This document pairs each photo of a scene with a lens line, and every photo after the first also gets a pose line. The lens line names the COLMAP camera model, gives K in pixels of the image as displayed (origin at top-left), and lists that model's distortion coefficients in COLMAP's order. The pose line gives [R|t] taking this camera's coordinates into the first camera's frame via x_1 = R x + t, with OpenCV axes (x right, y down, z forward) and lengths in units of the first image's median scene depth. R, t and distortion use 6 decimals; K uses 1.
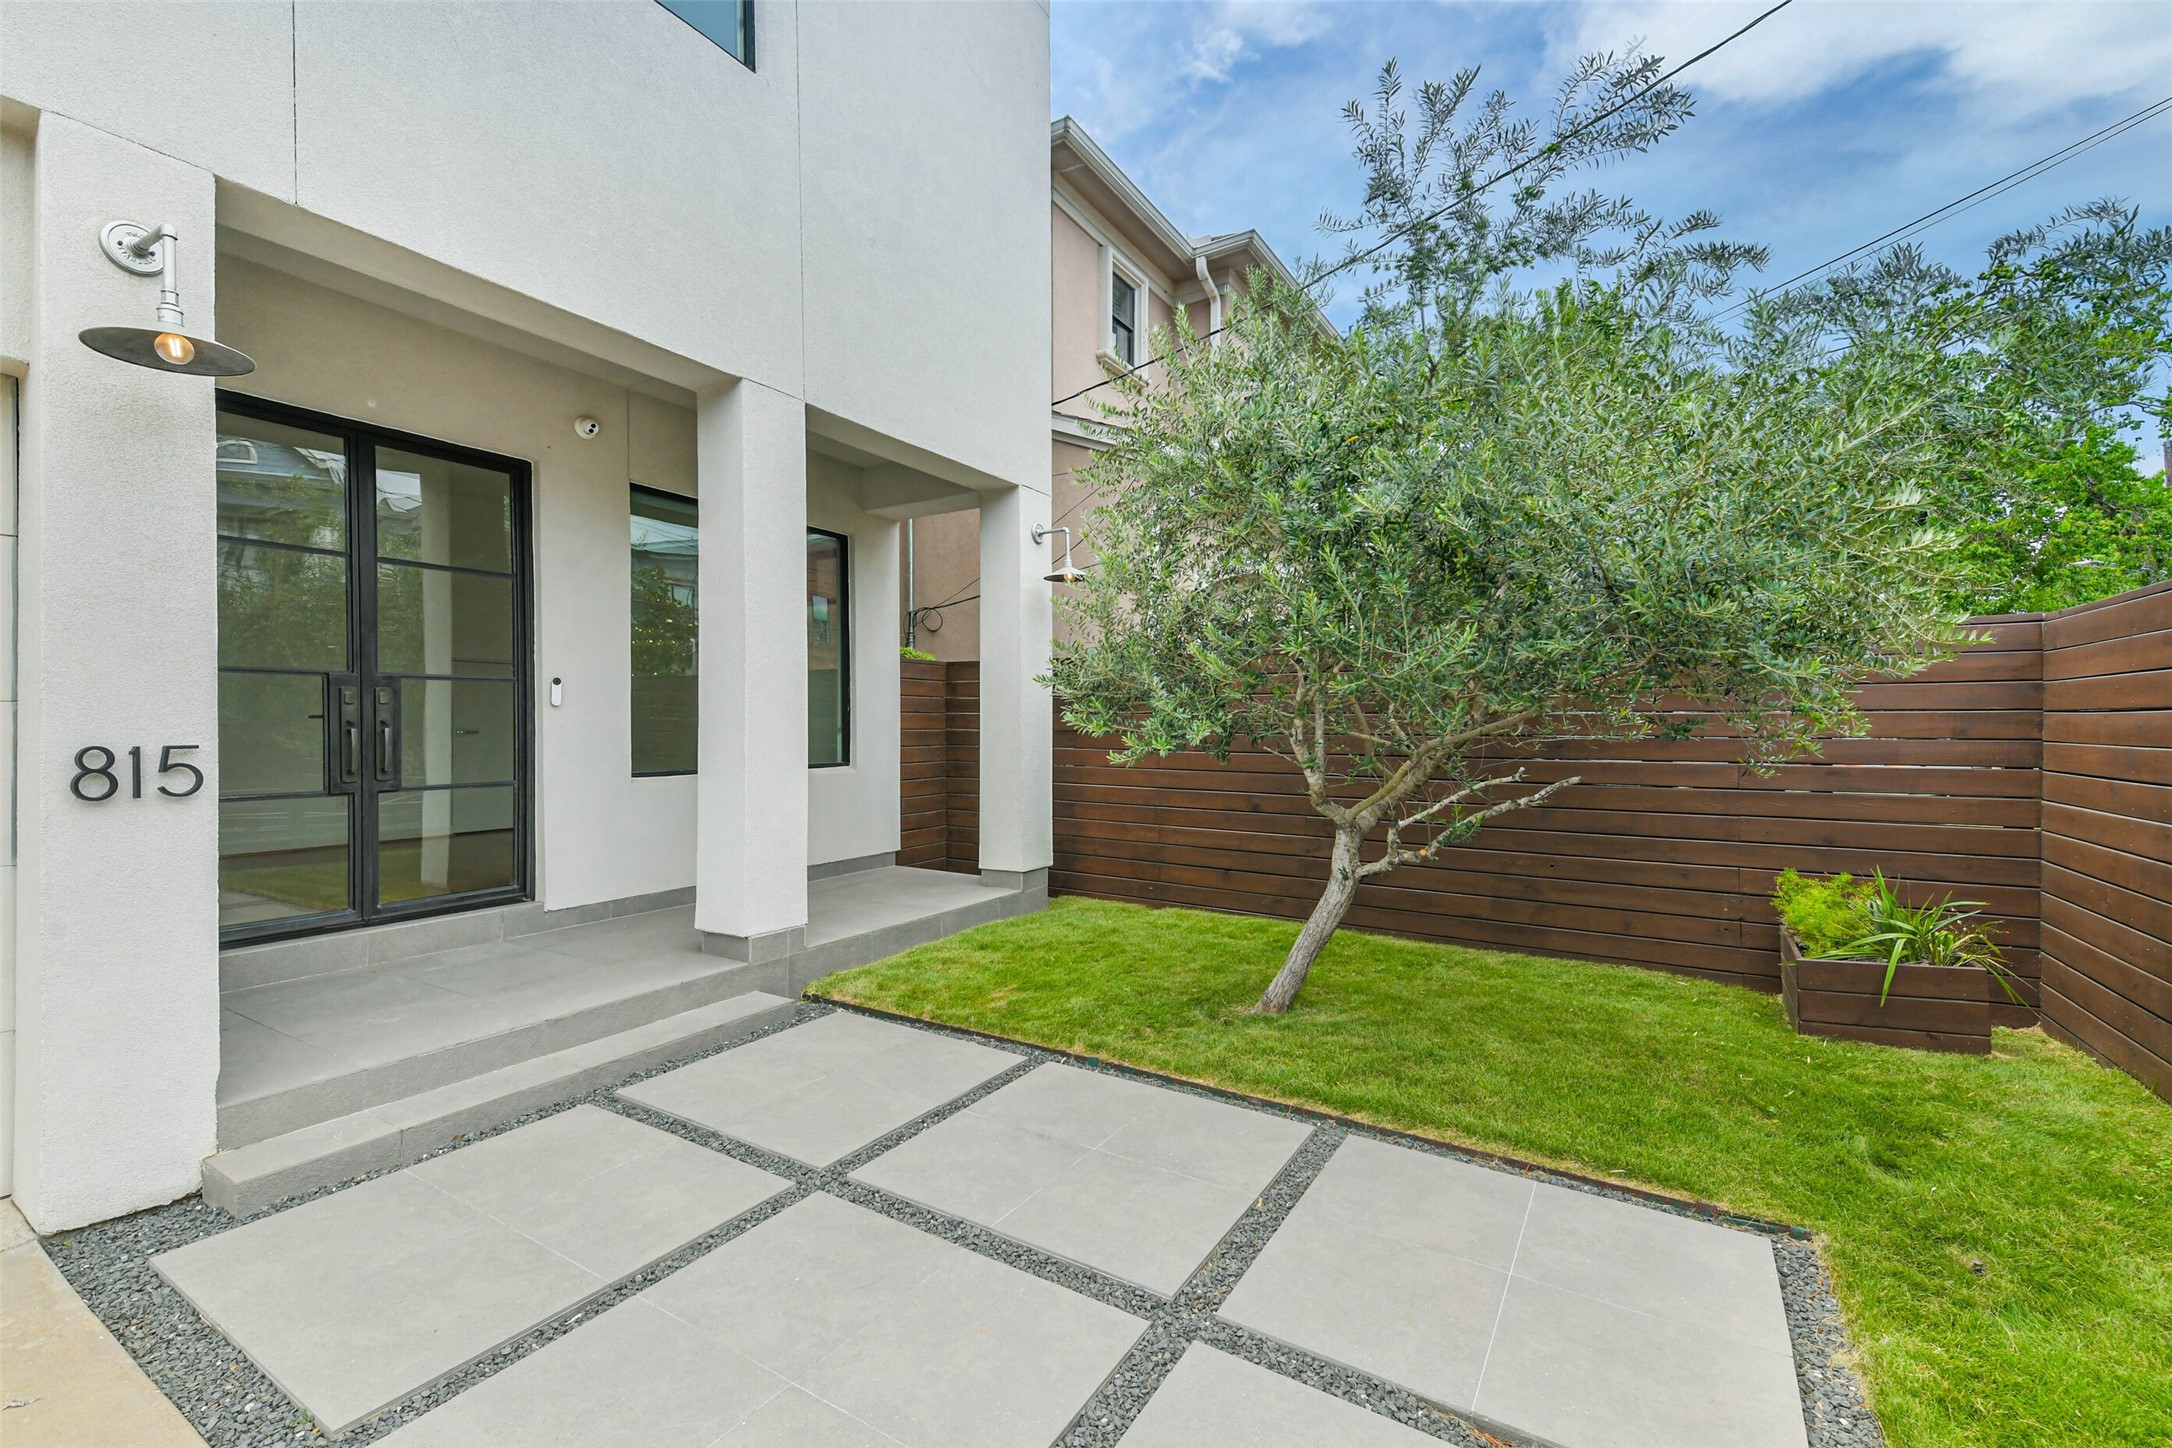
lens RADIAL K [[930.8, 0, 1098.8], [0, 930.8, 734.7], [0, 0, 1]] dist [0.064431, -0.036631]
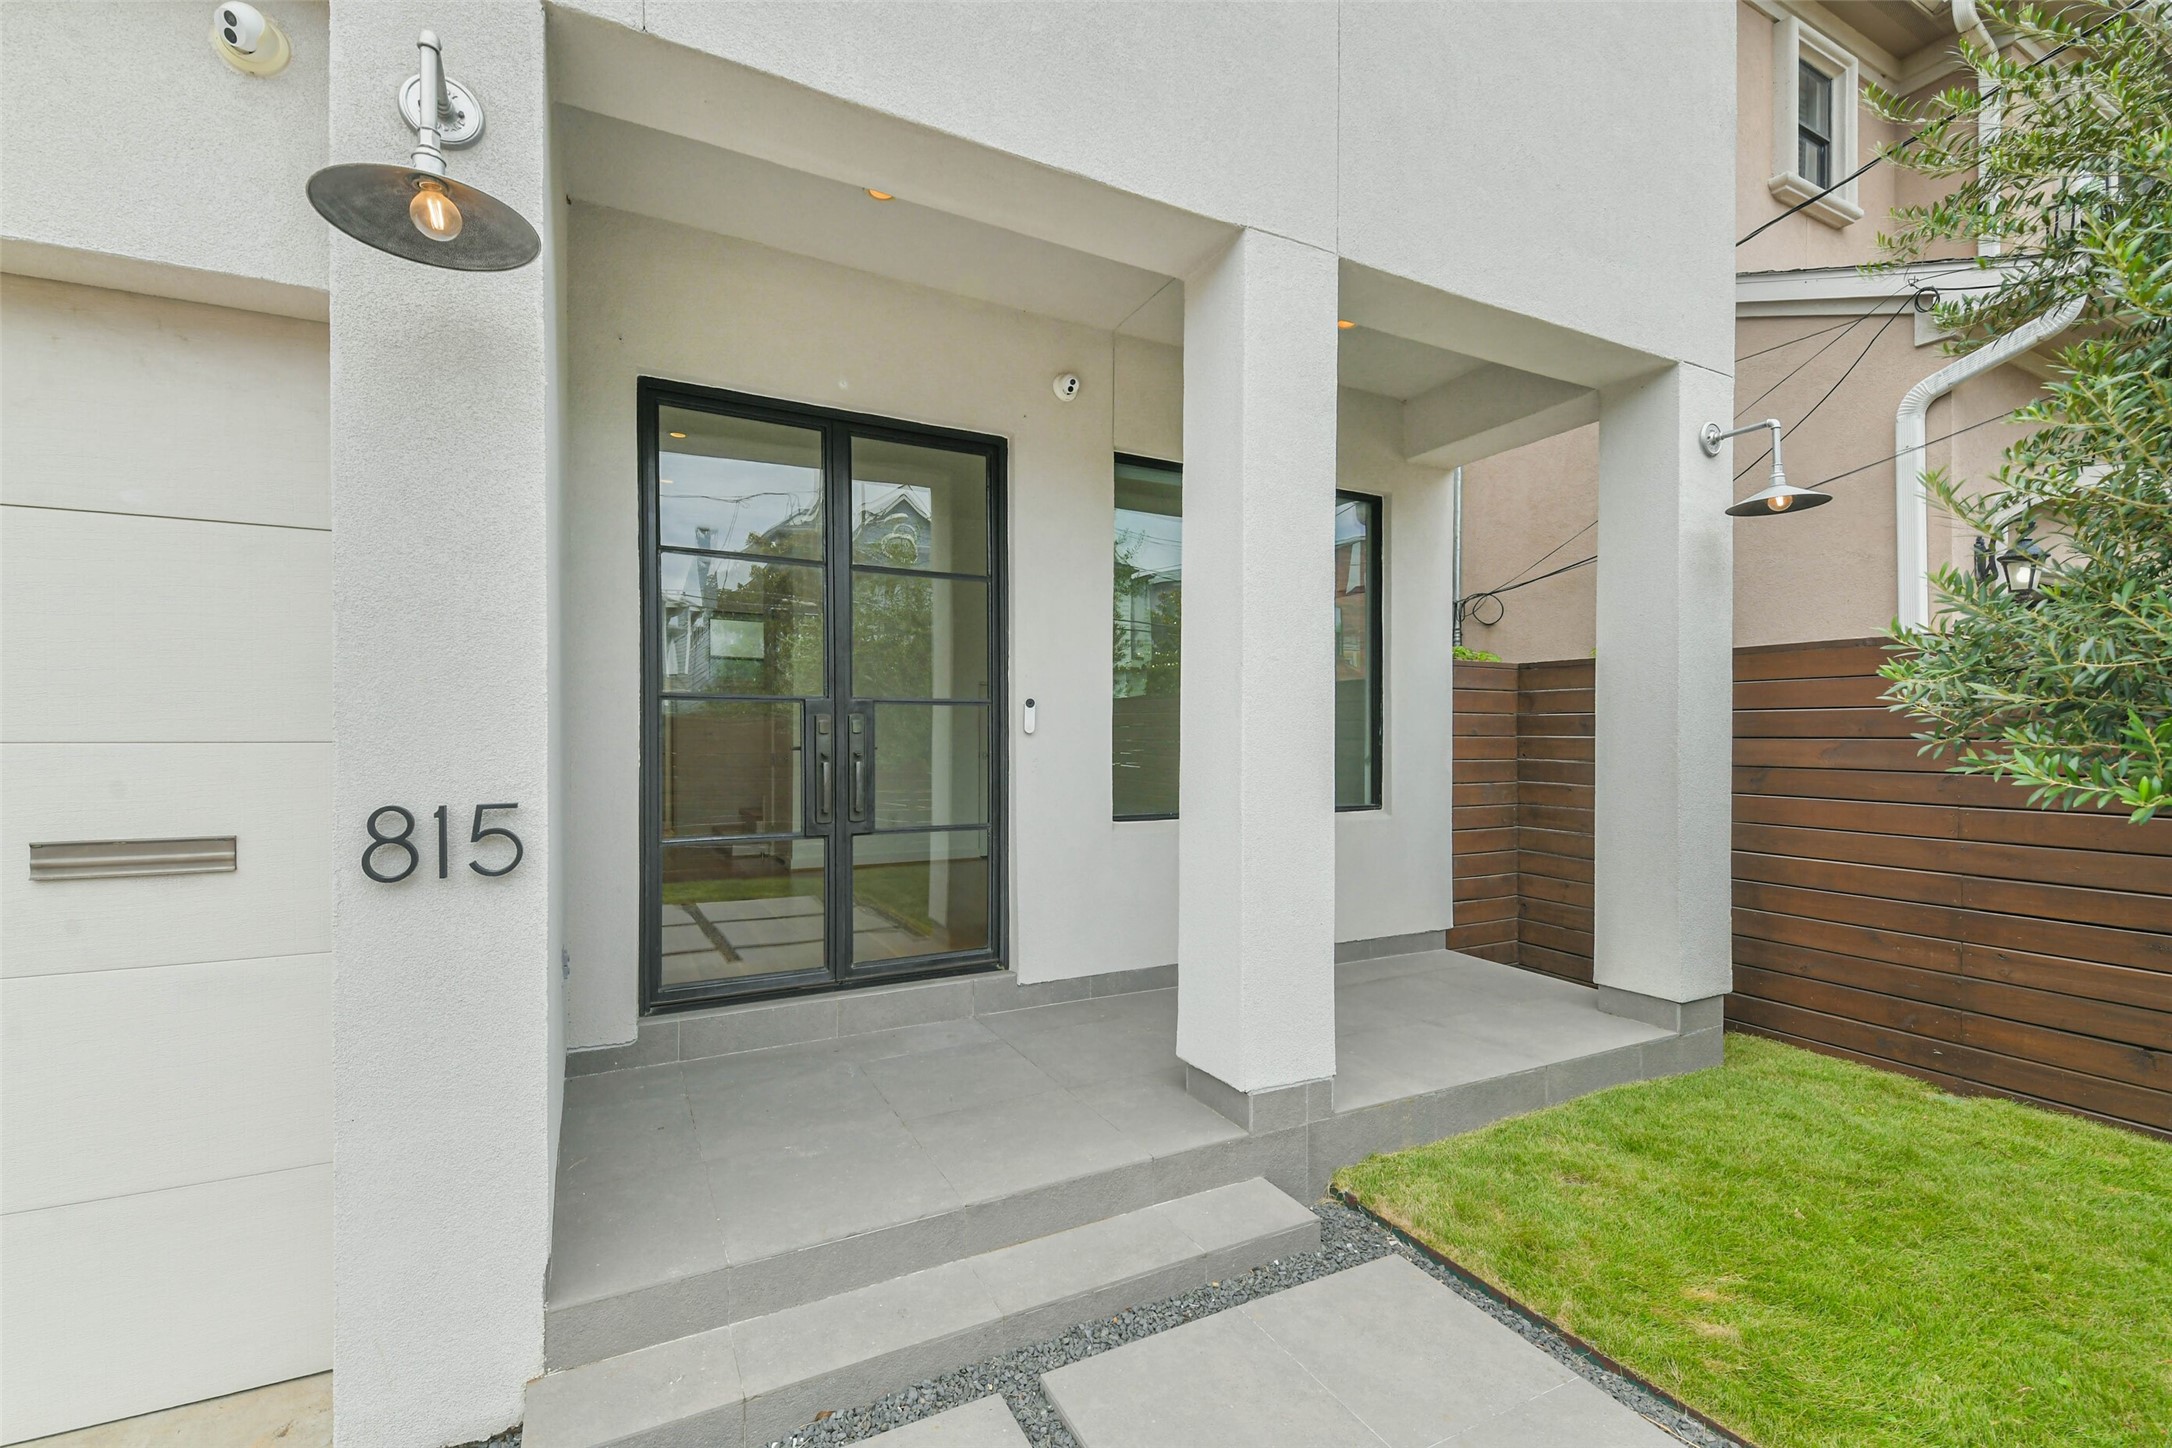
lens RADIAL K [[930.8, 0, 1098.8], [0, 930.8, 734.7], [0, 0, 1]] dist [0.064431, -0.036631]
pose [[0.864022, -0.001811, -0.503451, -0.121375], [-0.006224, 0.999879, -0.014279, -0.018719], [0.503416, 0.015471, 0.863906, 0.346022]]
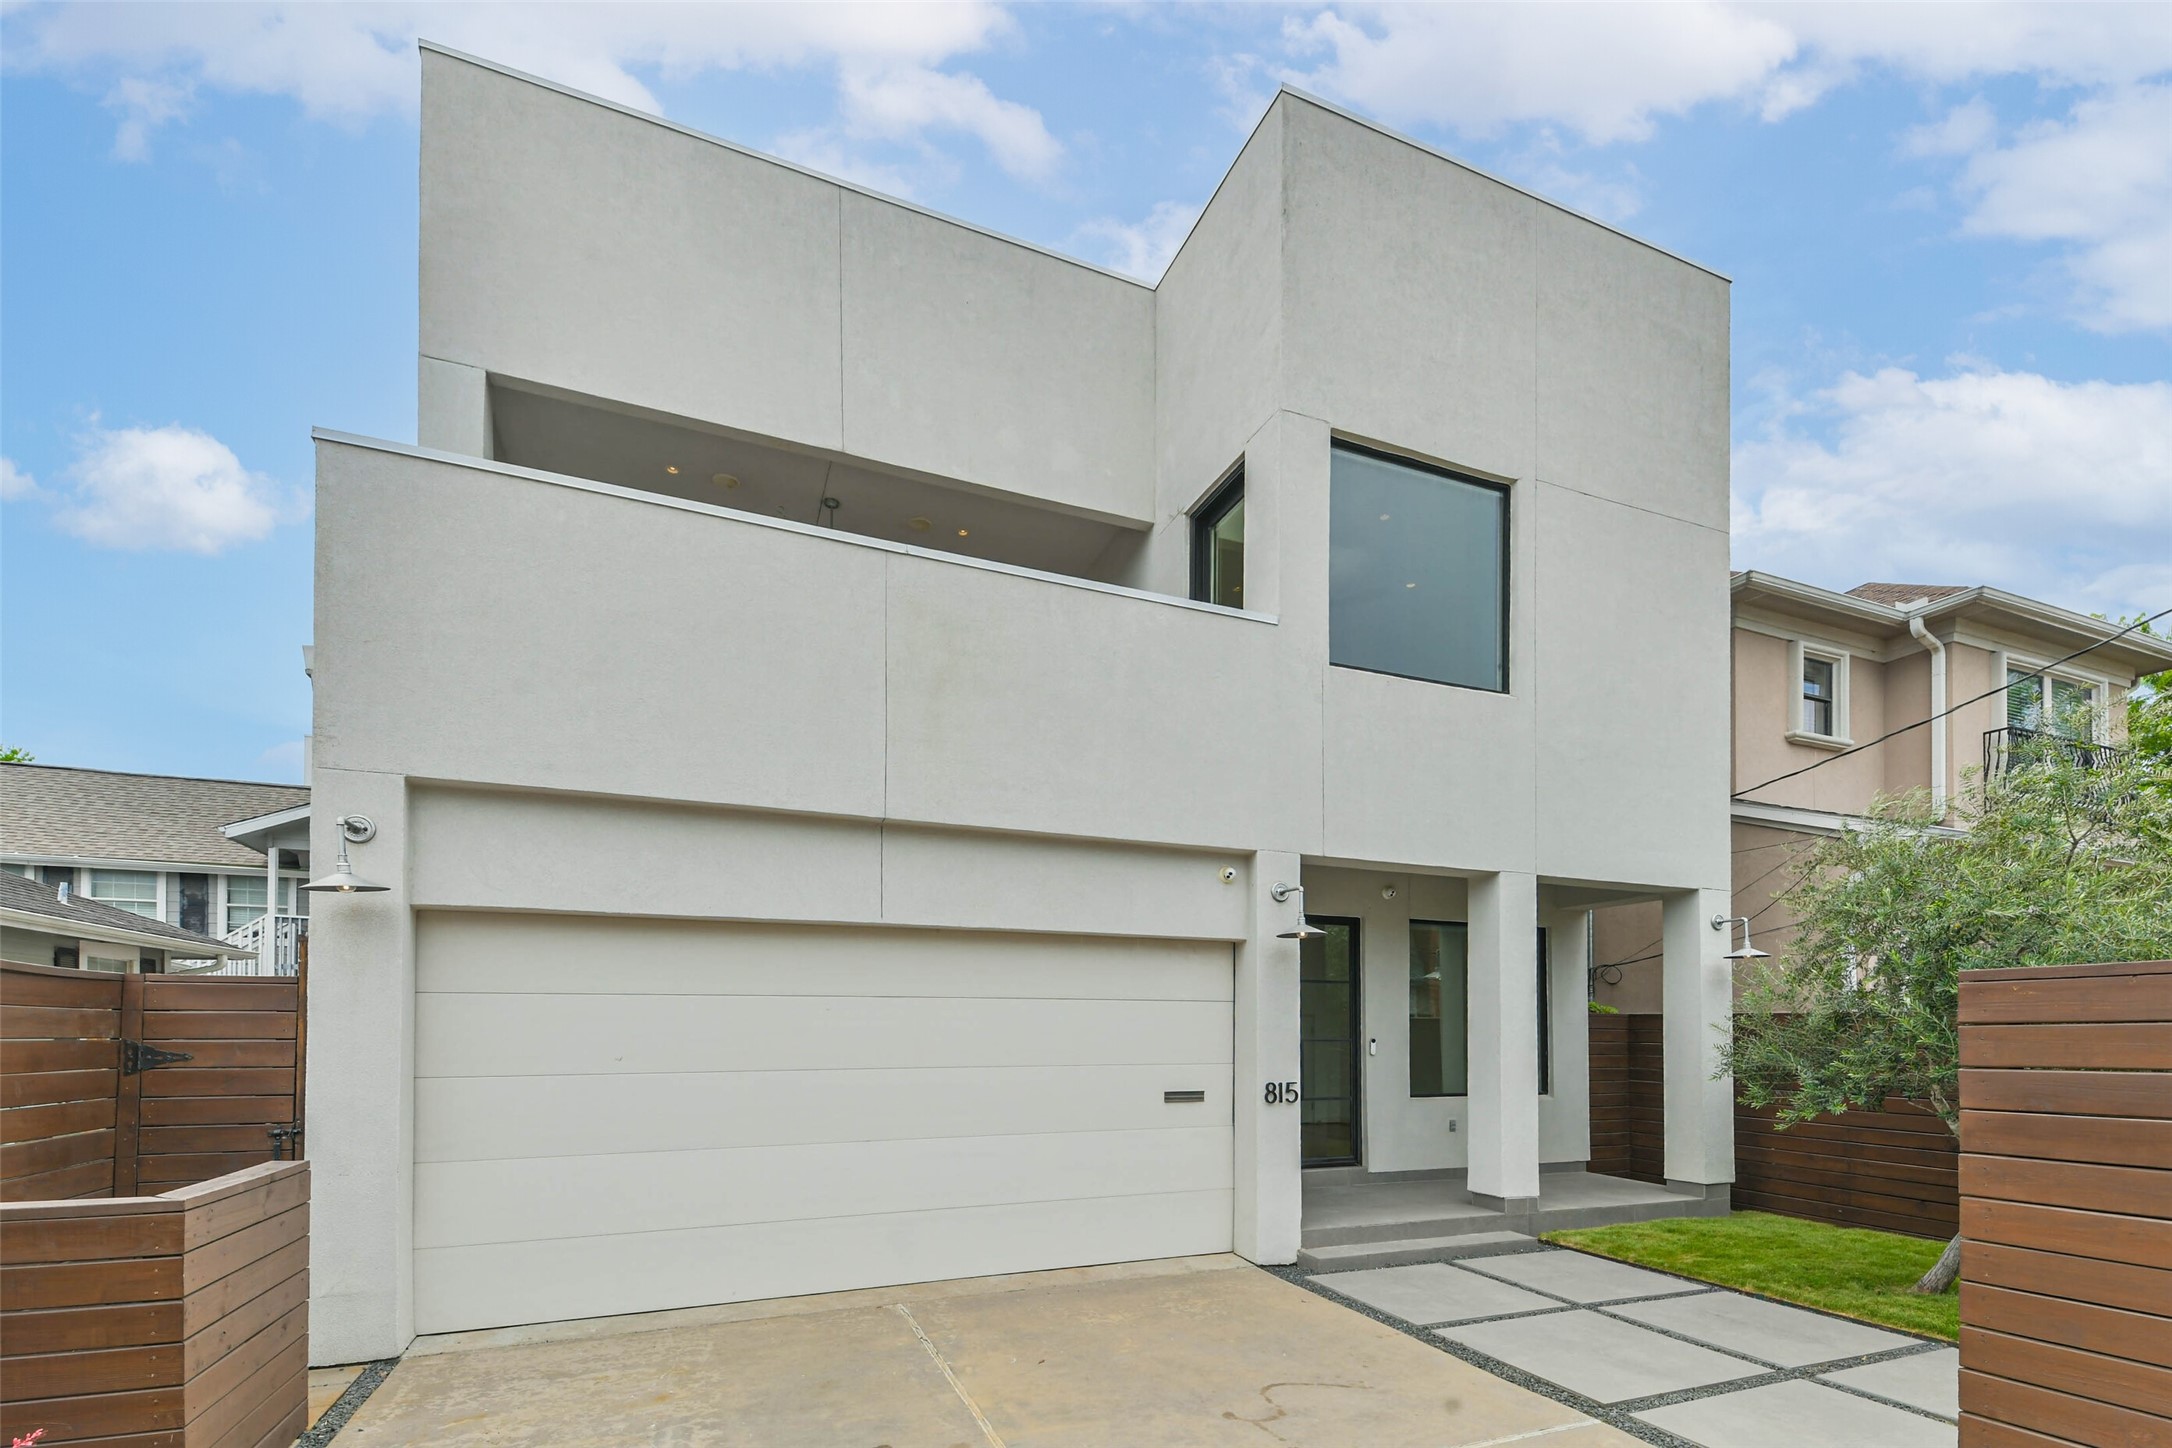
lens RADIAL K [[982.9, 0, 1020.7], [0, 982.9, 1012.6], [0, 0, 1]] dist [0.020005, -0.000267]
pose [[0.772290, -0.008838, -0.635208, 0.077418], [-0.010557, 0.999587, -0.026743, -0.054519], [0.635182, 0.027359, 0.771878, -0.836766]]
